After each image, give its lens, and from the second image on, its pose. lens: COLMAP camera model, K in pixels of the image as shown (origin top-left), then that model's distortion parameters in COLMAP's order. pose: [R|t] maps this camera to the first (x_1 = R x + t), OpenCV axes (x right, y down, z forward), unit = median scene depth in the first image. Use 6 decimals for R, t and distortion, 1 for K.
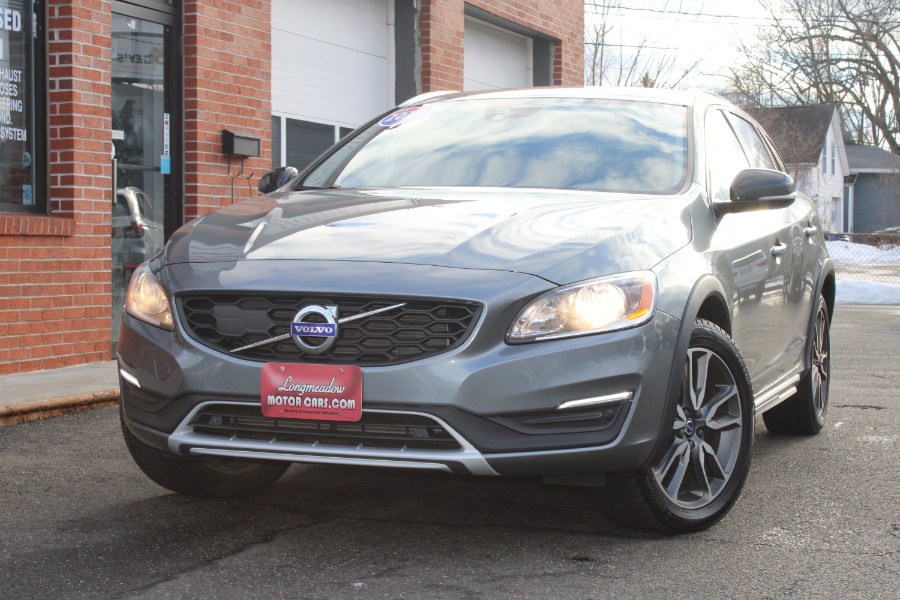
lens RADIAL K [[1817.4, 0, 448.7], [0, 1817.4, 301.9], [0, 0, 1]] dist [0.028511, 0.207551]
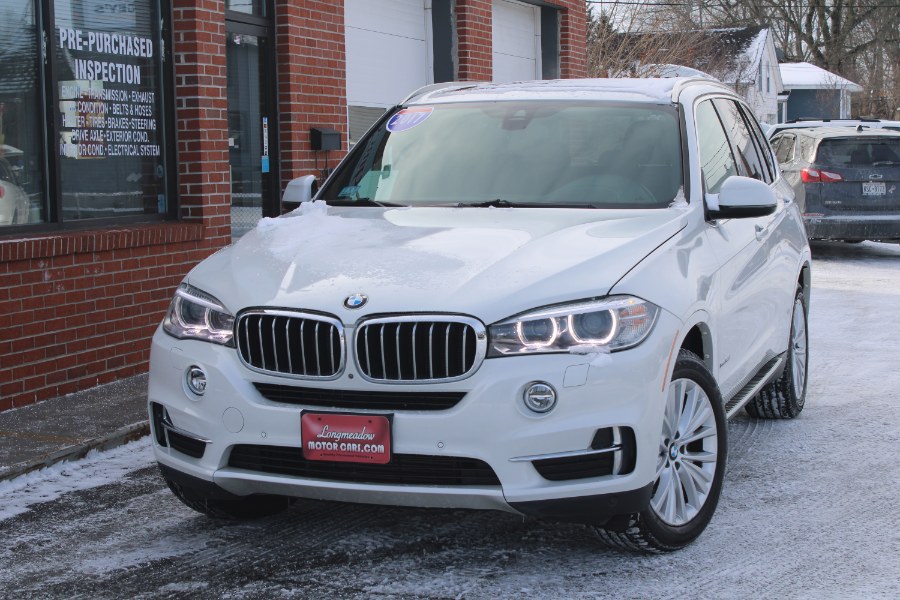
lens RADIAL K [[1810.1, 0, 446.4], [0, 1810.1, 296.4], [0, 0, 1]] dist [0.024694, 0.194848]
pose [[0.998162, -0.026774, 0.054371, -0.117195], [0.023683, 0.998109, 0.056718, -0.059785], [-0.055787, -0.055326, 0.996909, -0.112974]]
